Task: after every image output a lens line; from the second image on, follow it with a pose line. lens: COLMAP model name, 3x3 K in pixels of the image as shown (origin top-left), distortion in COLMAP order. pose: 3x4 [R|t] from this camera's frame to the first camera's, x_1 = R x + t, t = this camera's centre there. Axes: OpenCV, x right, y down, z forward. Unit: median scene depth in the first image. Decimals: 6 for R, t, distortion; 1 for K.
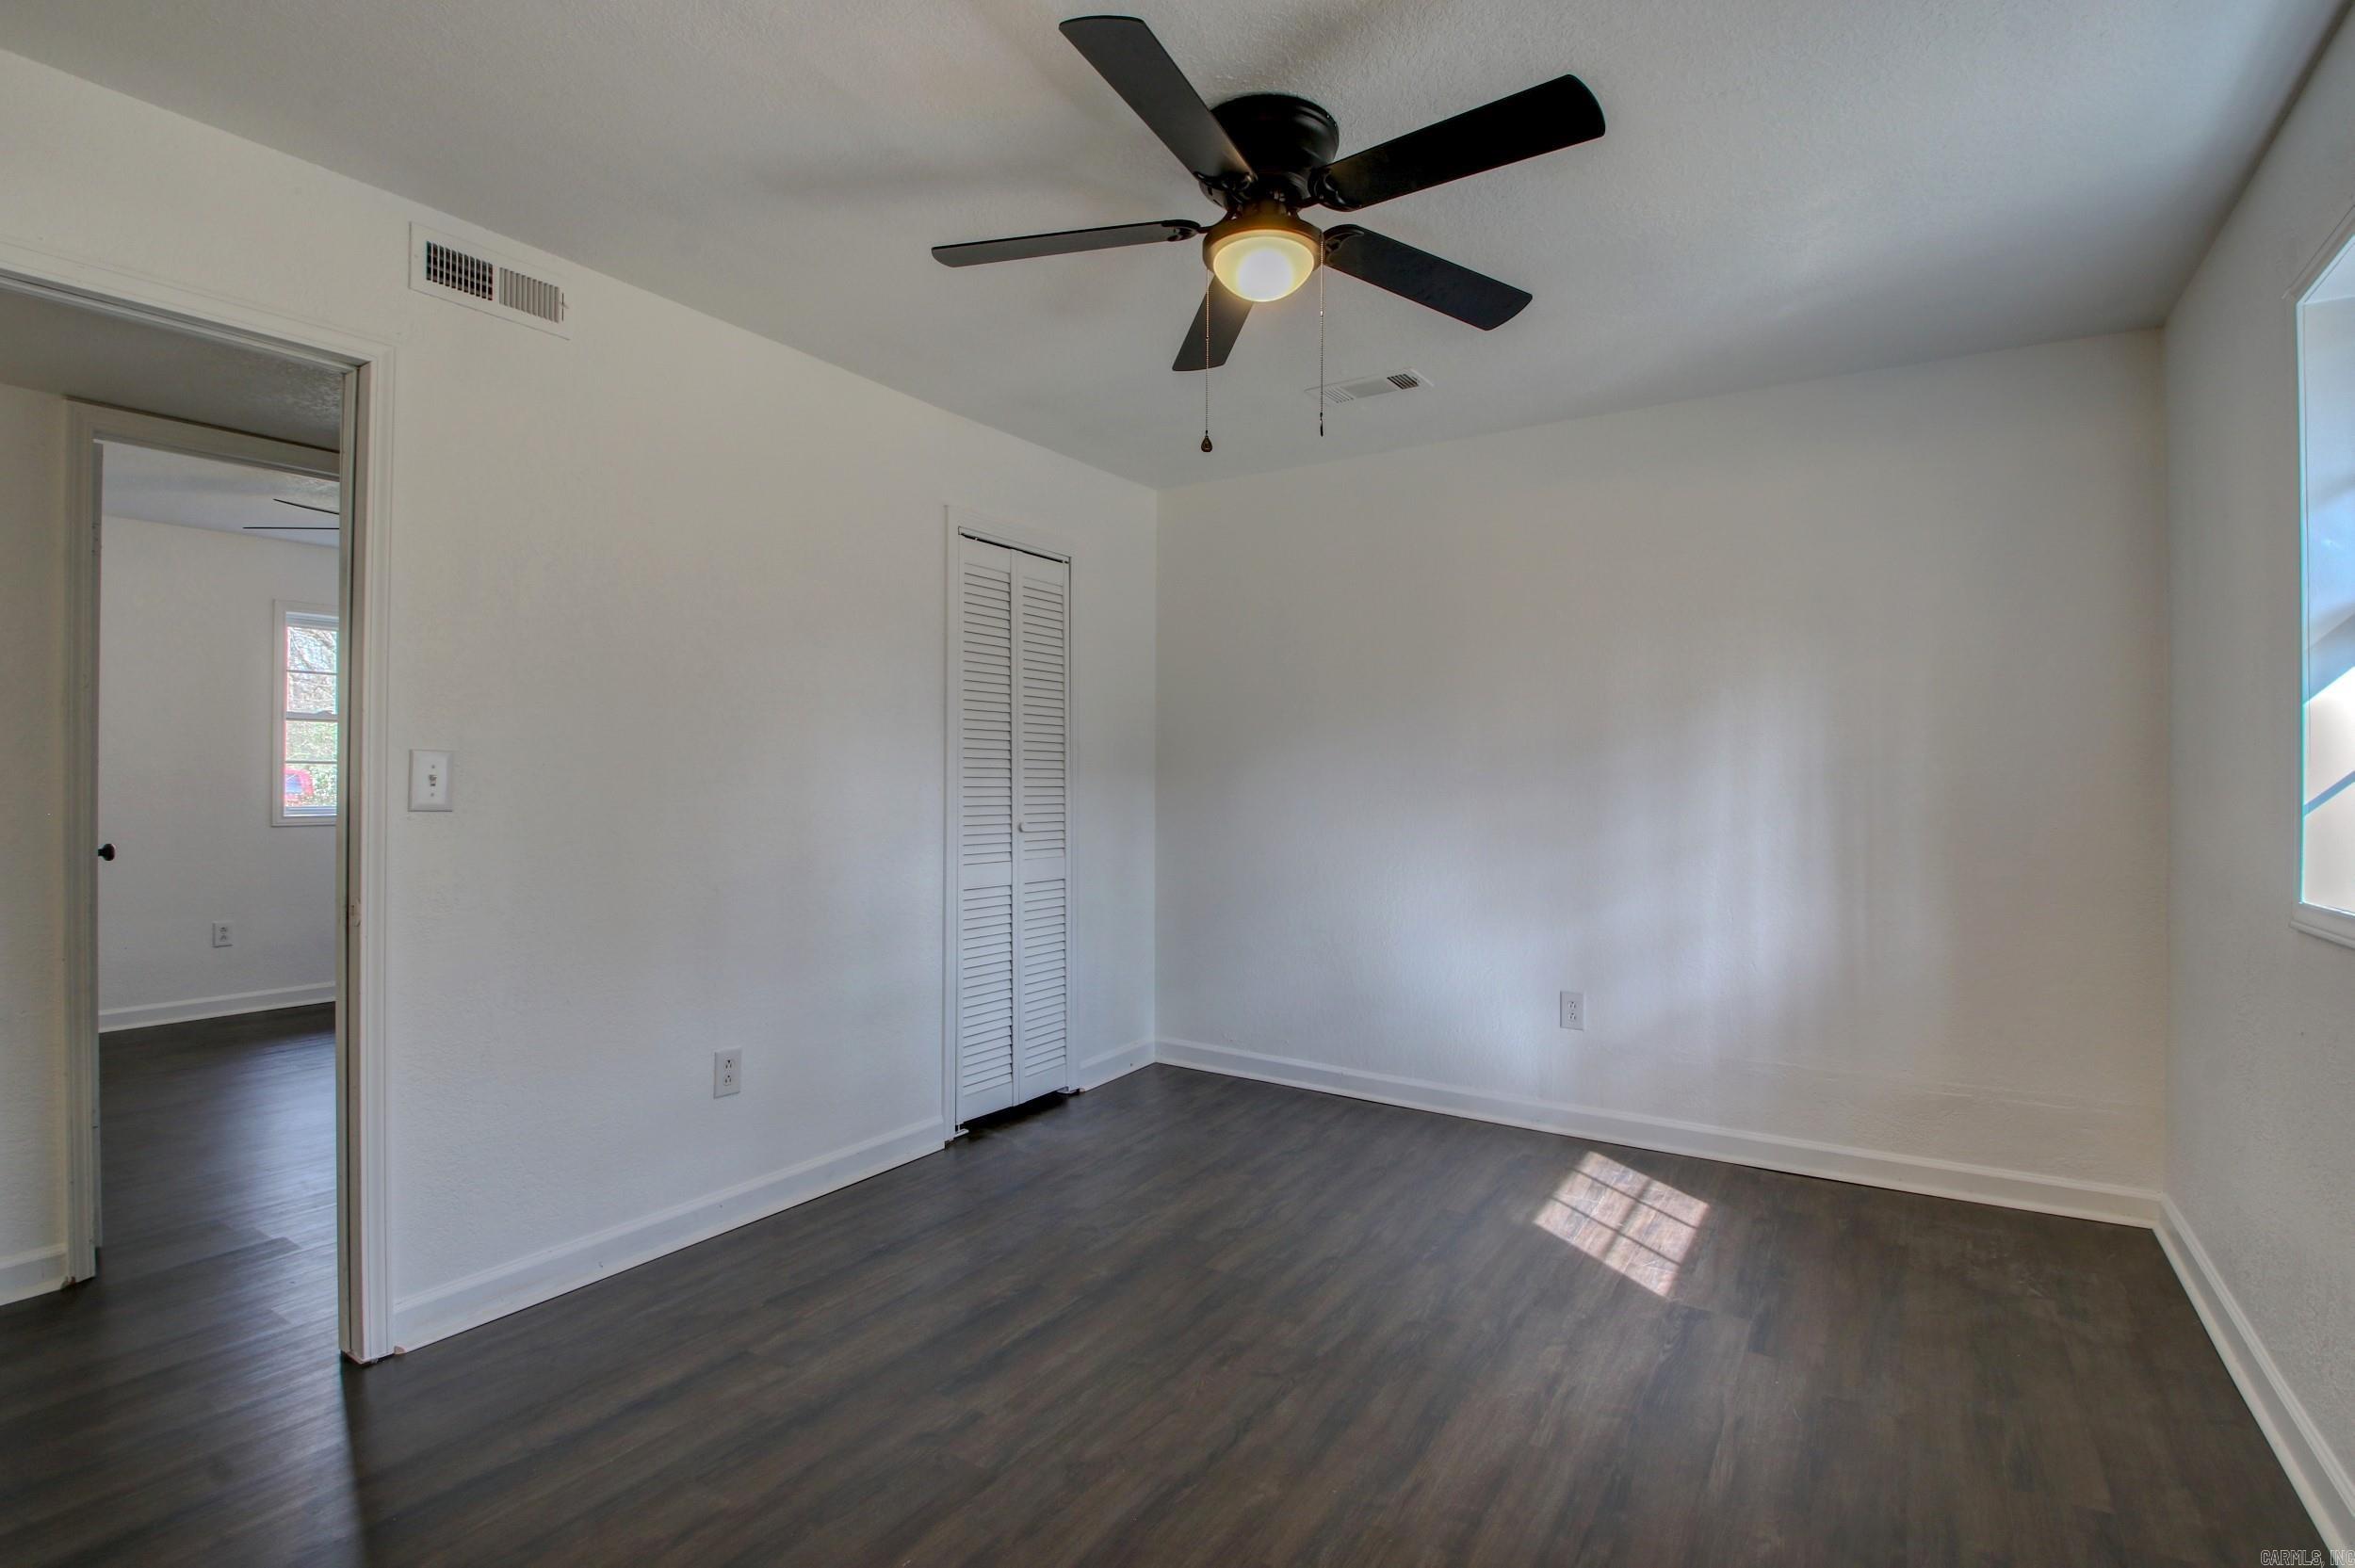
lens RADIAL K [[1098.4, 0, 1187.2], [0, 1098.4, 784.6], [0, 0, 1]] dist [-0.012897, -0.007689]
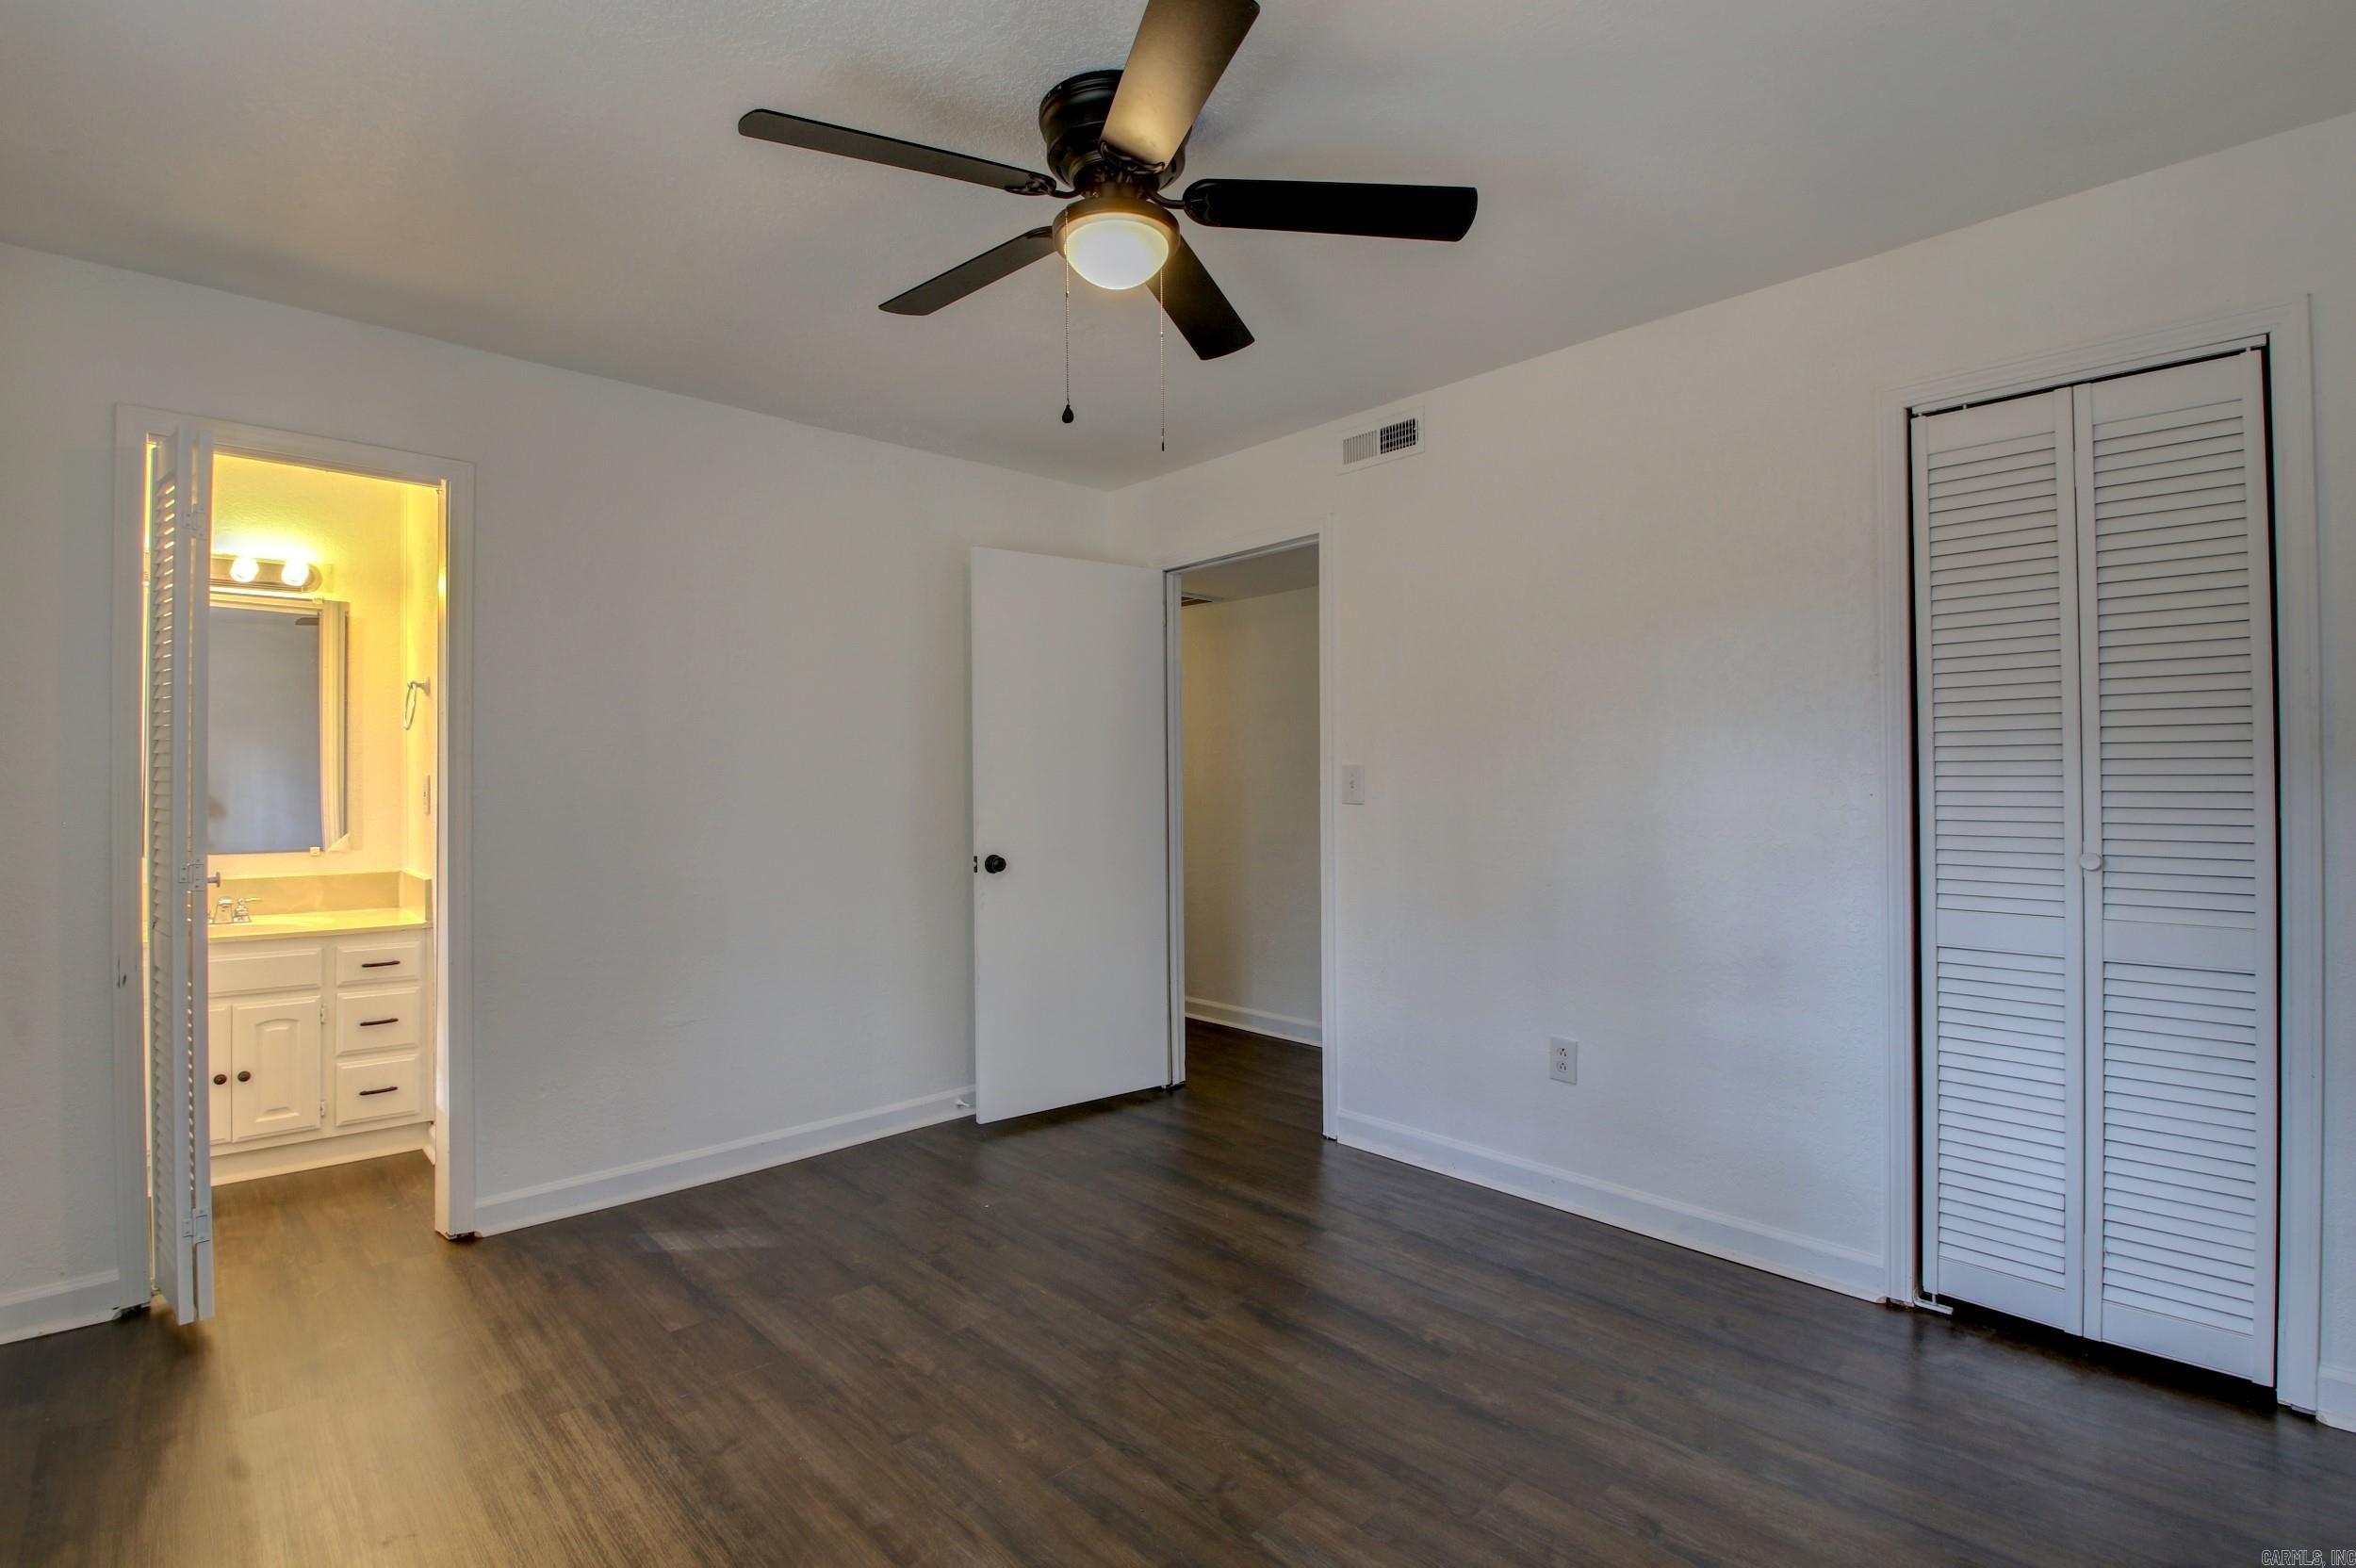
lens RADIAL K [[1099.0, 0, 1183.0], [0, 1099.0, 775.8], [0, 0, 1]] dist [-0.012897, -0.007689]
pose [[-0.244197, -0.001588, -0.969724, 0.757371], [0.002537, 0.999994, -0.002277, -0.010183], [0.969722, -0.003016, -0.244191, 0.984833]]
